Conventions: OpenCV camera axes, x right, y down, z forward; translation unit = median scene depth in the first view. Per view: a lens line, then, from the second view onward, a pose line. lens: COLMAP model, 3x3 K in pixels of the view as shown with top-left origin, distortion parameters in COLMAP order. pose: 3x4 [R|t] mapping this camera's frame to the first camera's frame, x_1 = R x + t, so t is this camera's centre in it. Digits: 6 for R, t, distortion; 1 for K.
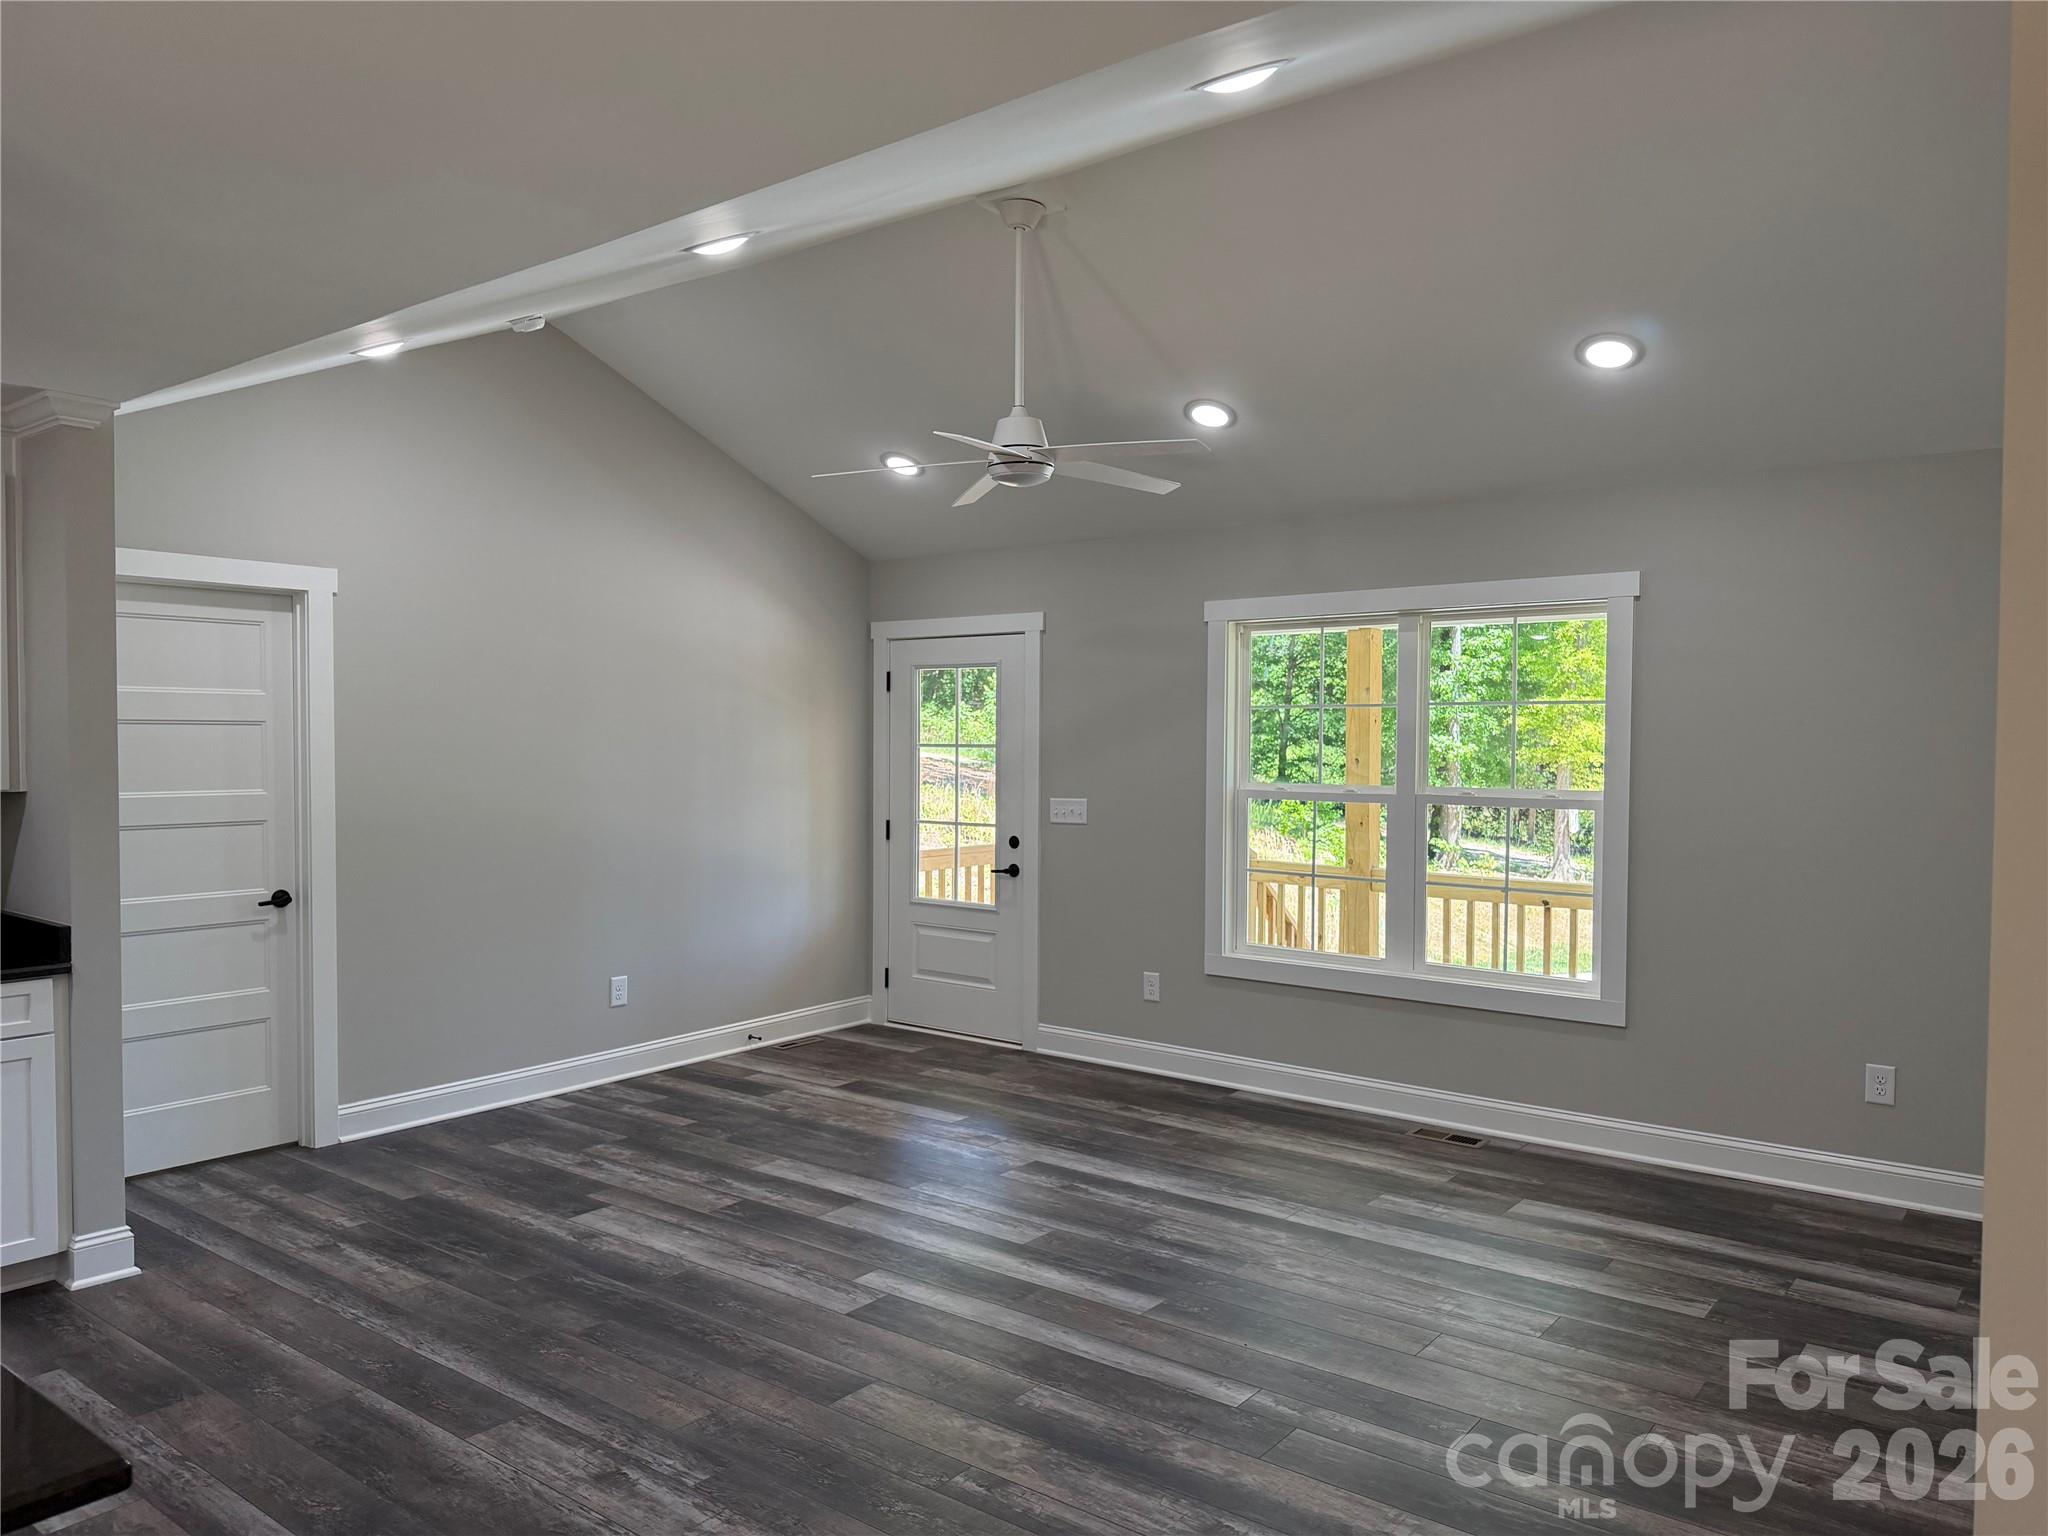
lens RADIAL K [[1430.0, 0, 1027.7], [0, 1430.0, 774.4], [0, 0, 1]] dist [0.060624, -0.093927]
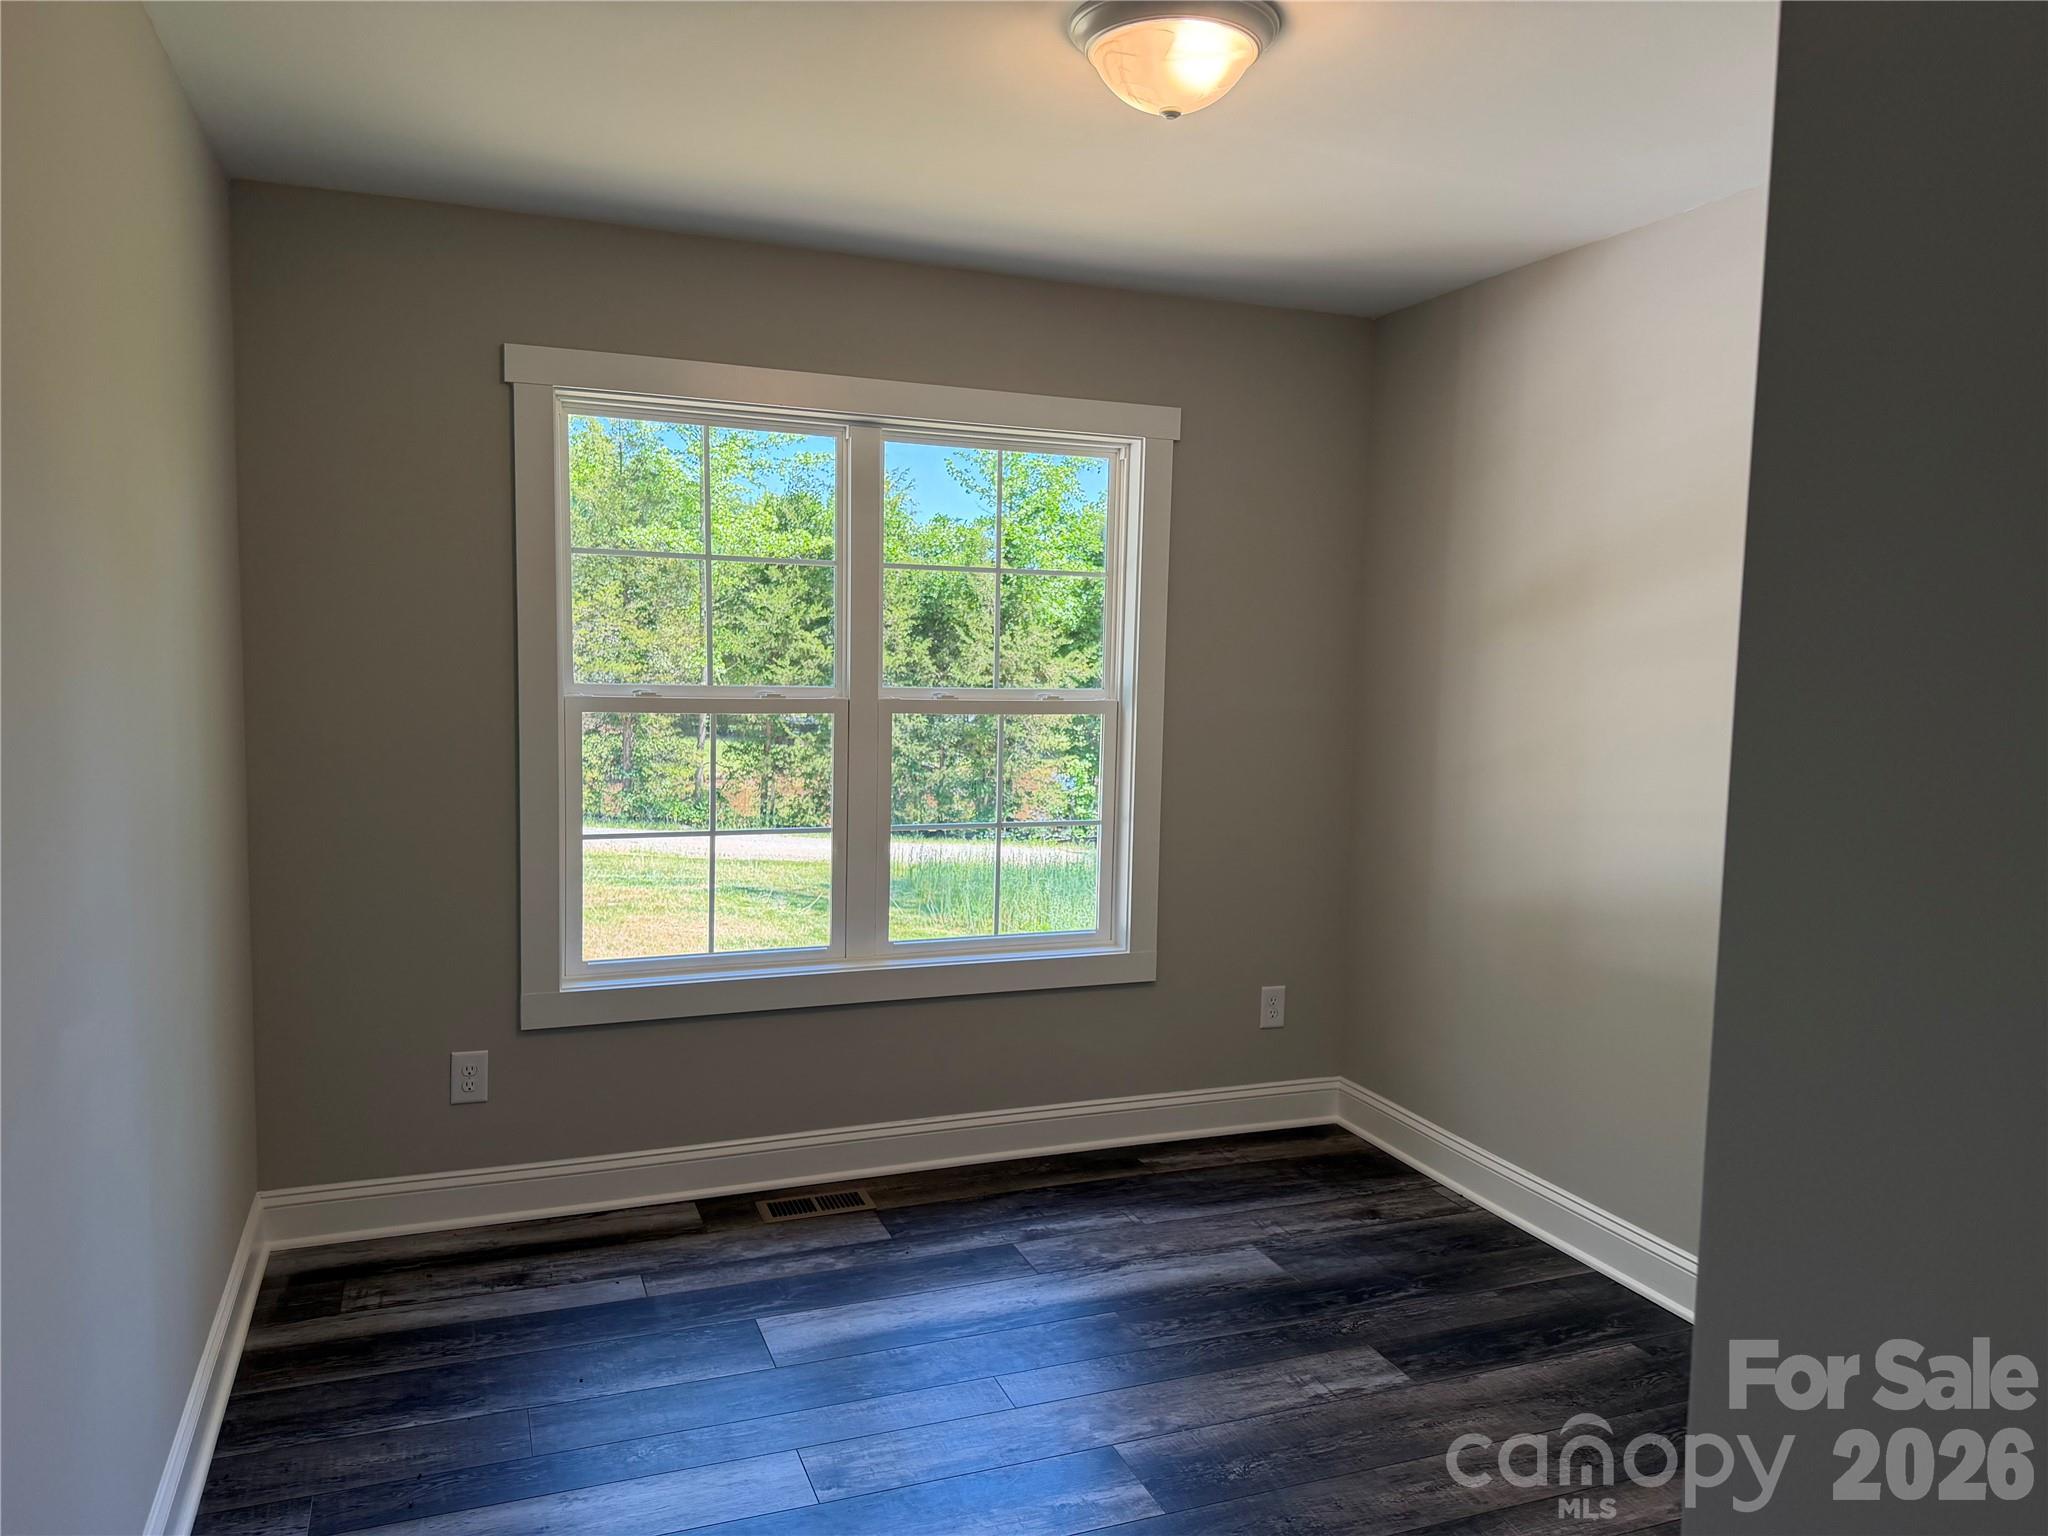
lens RADIAL K [[1443.2, 0, 1027.4], [0, 1443.2, 779.3], [0, 0, 1]] dist [0.000102, -0.003818]
pose [[0.499627, -0.074002, 0.863074, -0.300578], [0.010384, 0.996784, 0.079456, -0.000405], [-0.866178, -0.030736, 0.498789, 0.656269]]
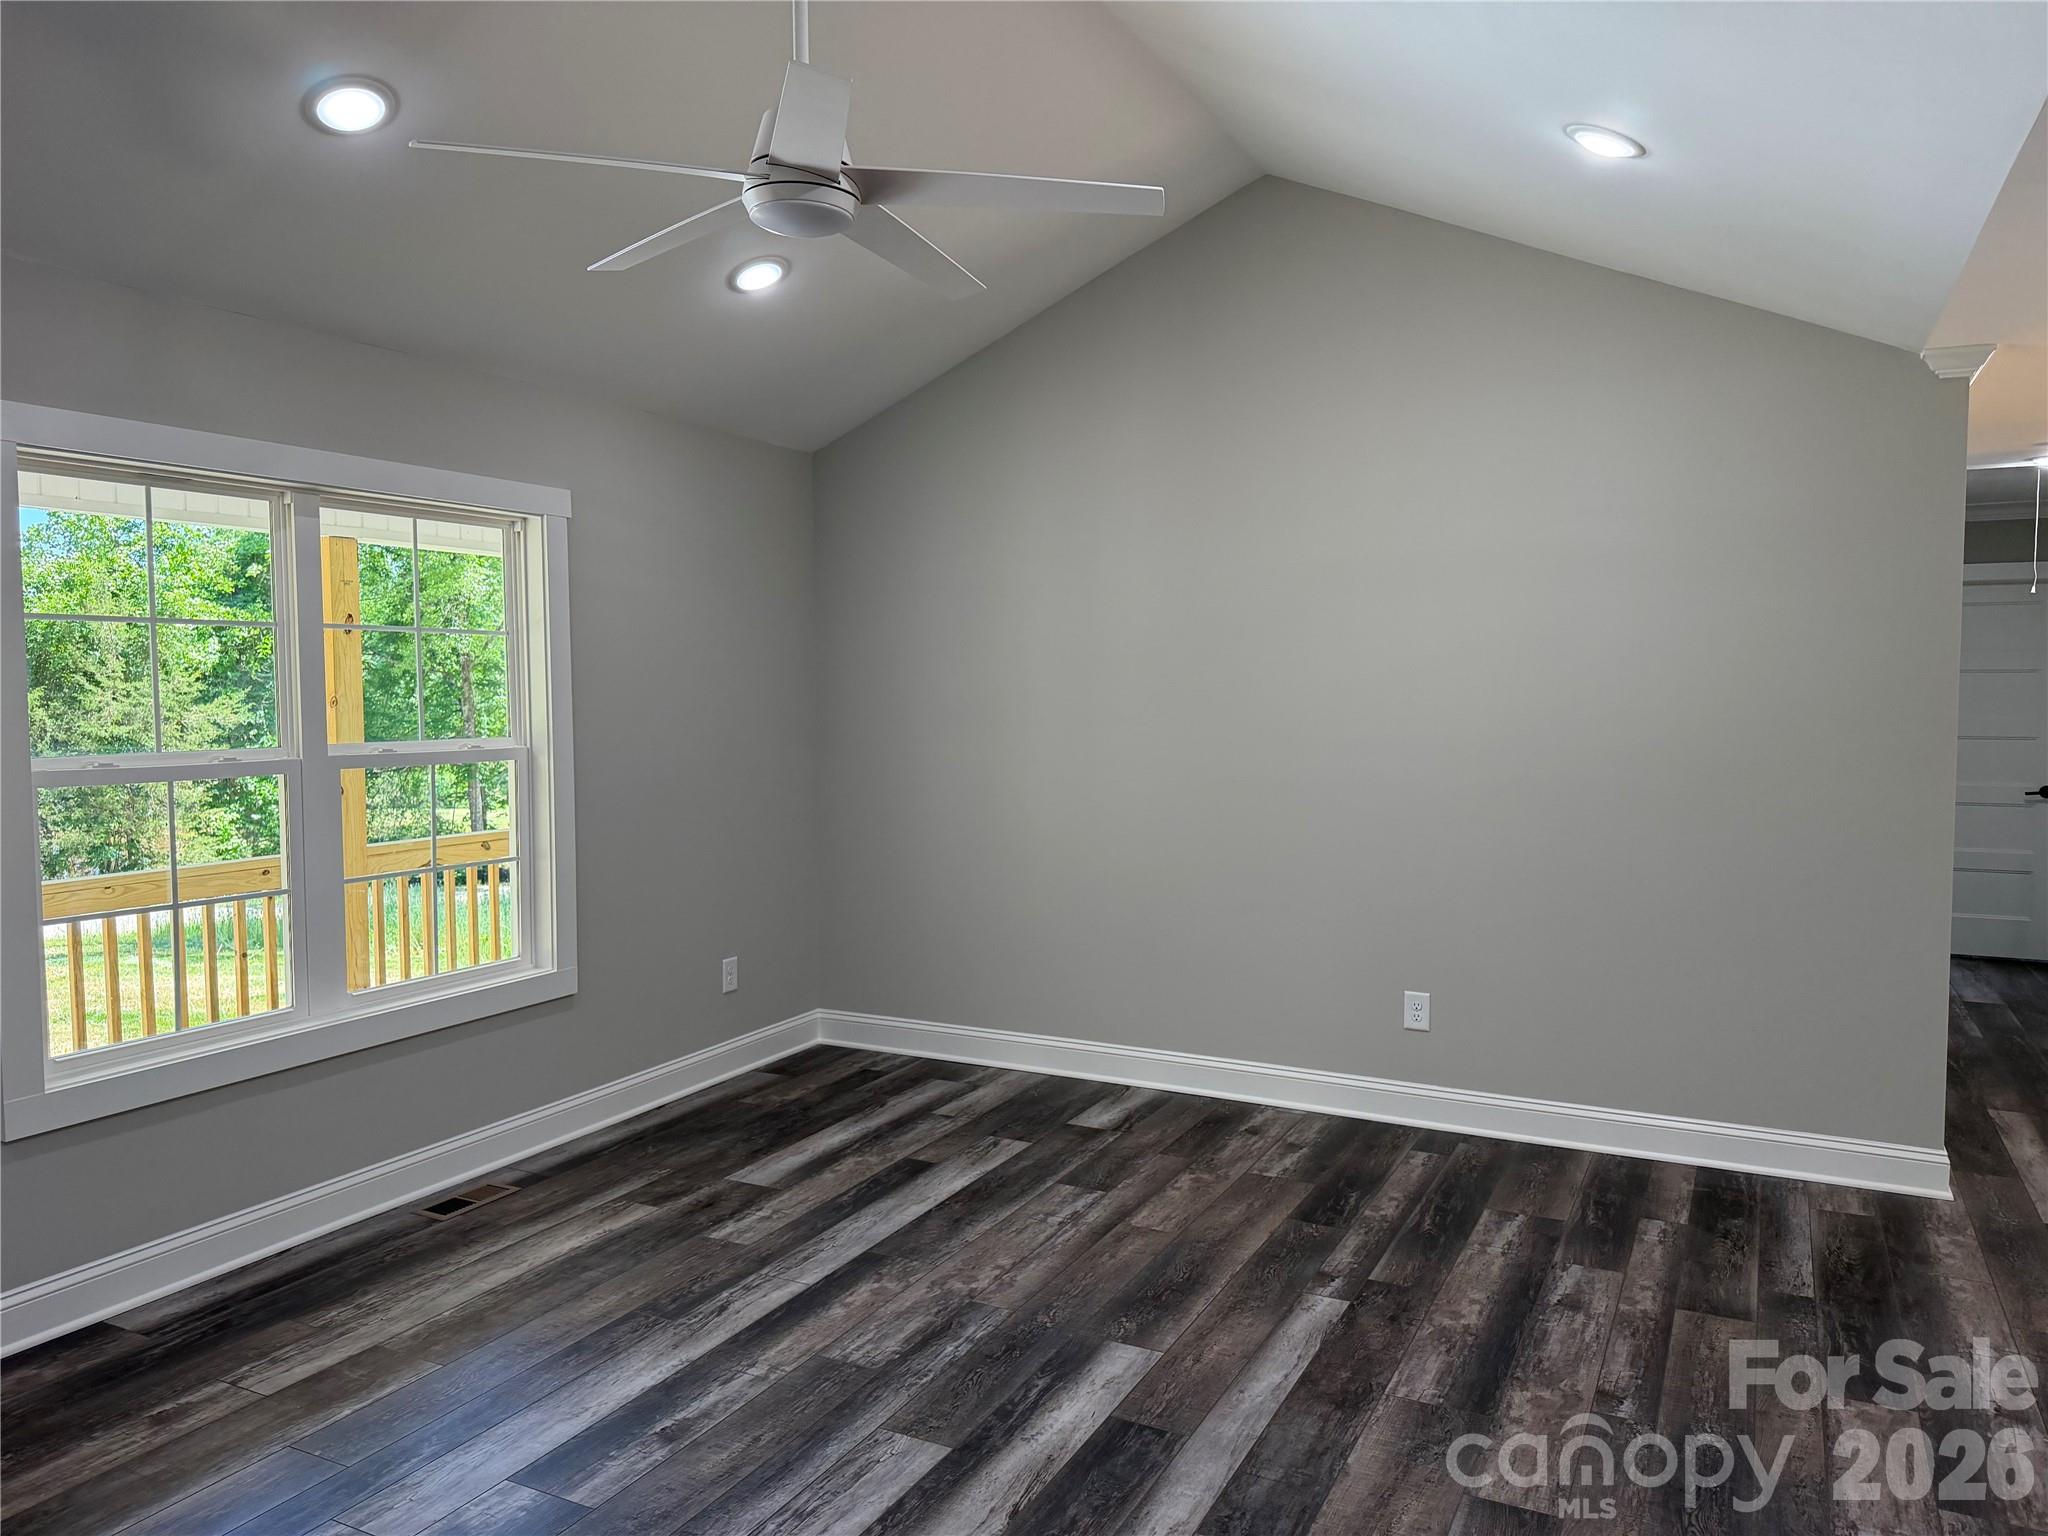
lens RADIAL K [[1430.0, 0, 1027.7], [0, 1430.0, 774.4], [0, 0, 1]] dist [0.060624, -0.093927]
pose [[-0.175679, -0.067679, 0.982118, -0.508405], [0.032138, 0.996708, 0.074433, -0.019791], [-0.983923, 0.044640, -0.172926, 0.860165]]
